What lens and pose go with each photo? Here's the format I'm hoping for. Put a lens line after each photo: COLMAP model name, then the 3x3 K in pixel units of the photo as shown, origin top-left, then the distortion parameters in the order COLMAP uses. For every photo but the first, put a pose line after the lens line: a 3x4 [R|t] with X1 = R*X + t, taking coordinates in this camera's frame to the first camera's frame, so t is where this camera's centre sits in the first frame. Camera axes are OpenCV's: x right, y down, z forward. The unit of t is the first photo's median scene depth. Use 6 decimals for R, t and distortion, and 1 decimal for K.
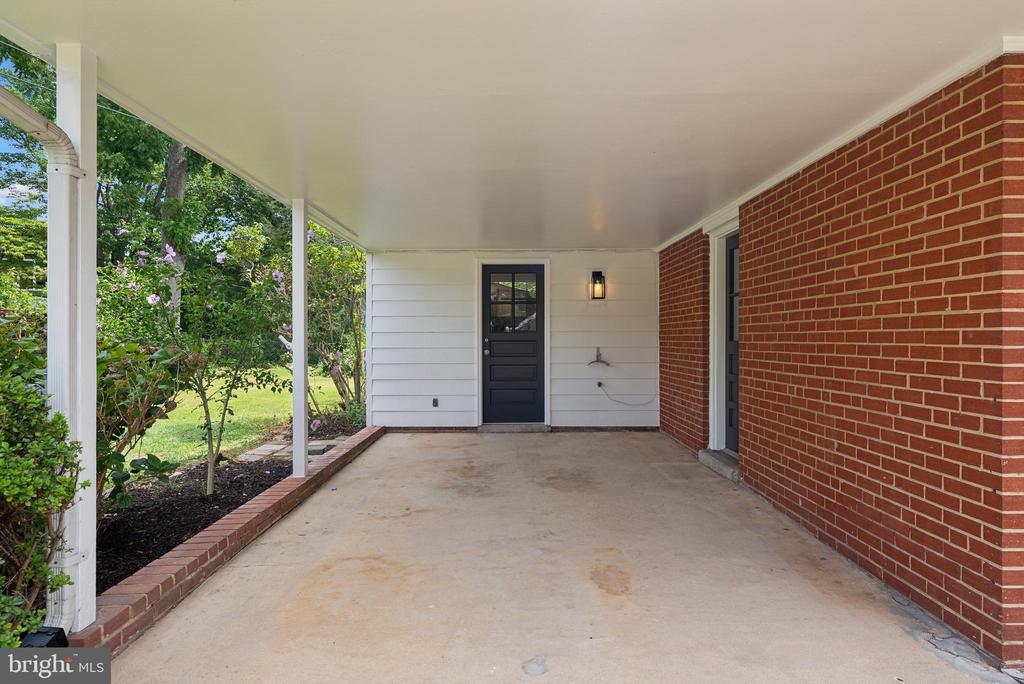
lens RADIAL K [[616.5, 0, 512.0], [0, 616.5, 342.0], [0, 0, 1]] dist [0.000892, -0.000001]
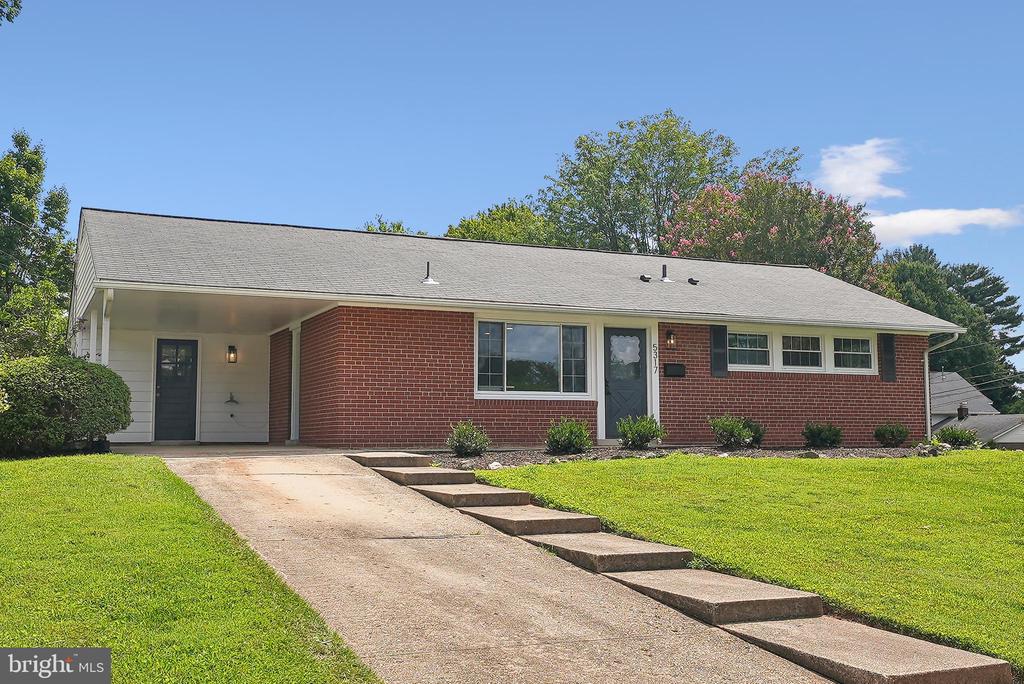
lens RADIAL K [[1094.2, 0, 512.0], [0, 1094.2, 342.0], [0, 0, 1]] dist [0.055855, -0.001172]
pose [[0.911467, 0.034630, 0.409914, -0.377511], [0.006632, 0.995084, -0.098812, 0.167614], [-0.411320, 0.092782, 0.906756, -1.940595]]
